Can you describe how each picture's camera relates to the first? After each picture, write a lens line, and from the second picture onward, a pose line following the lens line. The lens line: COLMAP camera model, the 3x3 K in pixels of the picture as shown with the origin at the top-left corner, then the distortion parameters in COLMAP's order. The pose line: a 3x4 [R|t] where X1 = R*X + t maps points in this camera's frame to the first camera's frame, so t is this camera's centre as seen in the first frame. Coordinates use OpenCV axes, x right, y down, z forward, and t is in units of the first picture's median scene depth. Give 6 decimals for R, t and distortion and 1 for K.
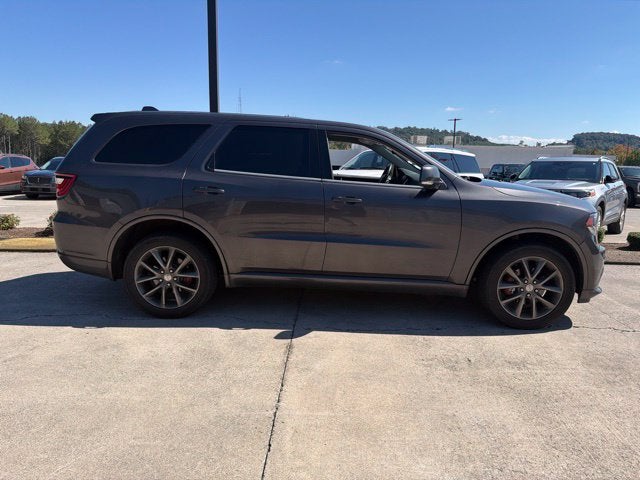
lens RADIAL K [[445.6, 0, 322.2], [0, 445.6, 238.4], [0, 0, 1]] dist [0.017108, -0.022703]
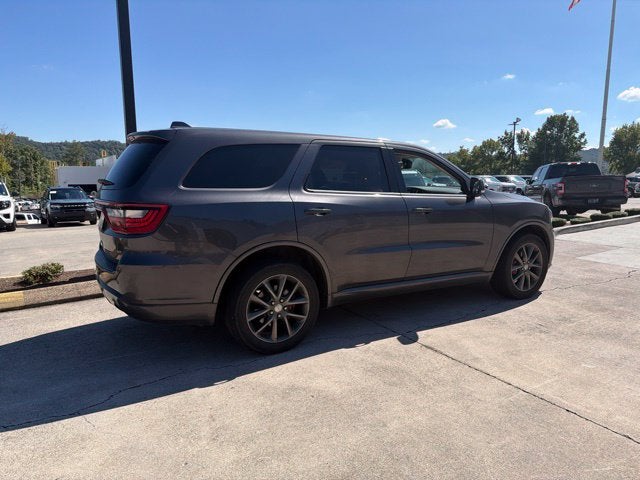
lens RADIAL K [[445.6, 0, 321.6], [0, 445.6, 236.3], [0, 0, 1]] dist [0.017108, -0.022703]
pose [[0.854553, -0.099039, 0.509833, -0.742160], [0.118391, 0.992952, -0.005552, -0.045921], [-0.505690, 0.065104, 0.860255, 0.156329]]
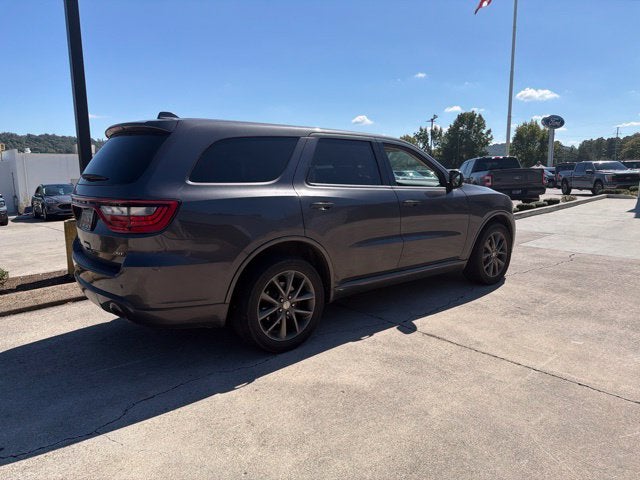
lens RADIAL K [[445.6, 0, 319.4], [0, 445.6, 233.5], [0, 0, 1]] dist [0.017108, -0.022703]
pose [[0.756248, -0.124982, 0.642237, -0.875961], [0.144722, 0.989226, 0.022094, -0.067831], [-0.638079, 0.076237, 0.766188, 0.264633]]
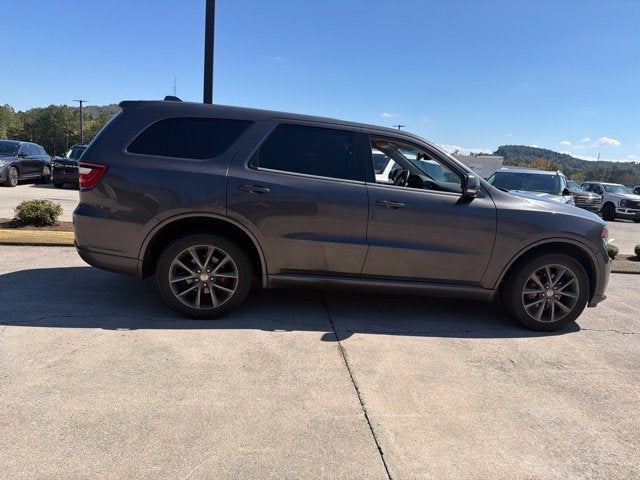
lens RADIAL K [[445.6, 0, 322.2], [0, 445.6, 241.6], [0, 0, 1]] dist [0.017108, -0.022703]
pose [[0.989670, 0.029566, 0.140280, -0.236667], [-0.030866, 0.999498, 0.007100, -0.003994], [-0.140000, -0.011357, 0.990086, 0.013778]]
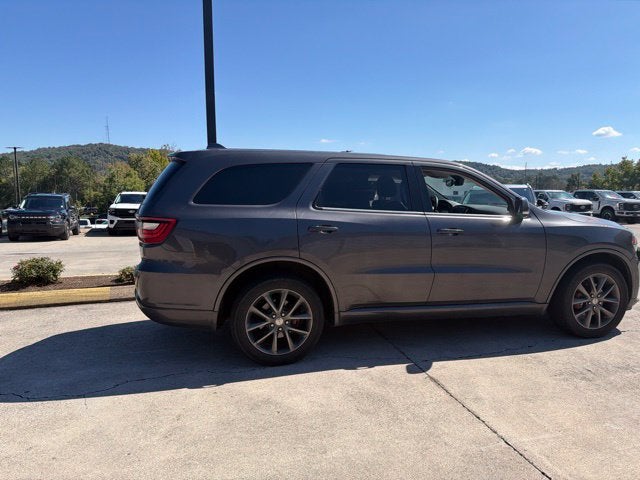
lens RADIAL K [[445.6, 0, 320.0], [0, 445.6, 237.8], [0, 0, 1]] dist [0.017108, -0.022703]
pose [[0.968471, -0.049566, 0.244144, -0.496638], [0.065521, 0.996184, -0.057664, -0.031145], [-0.240354, 0.071843, 0.968023, 0.051170]]
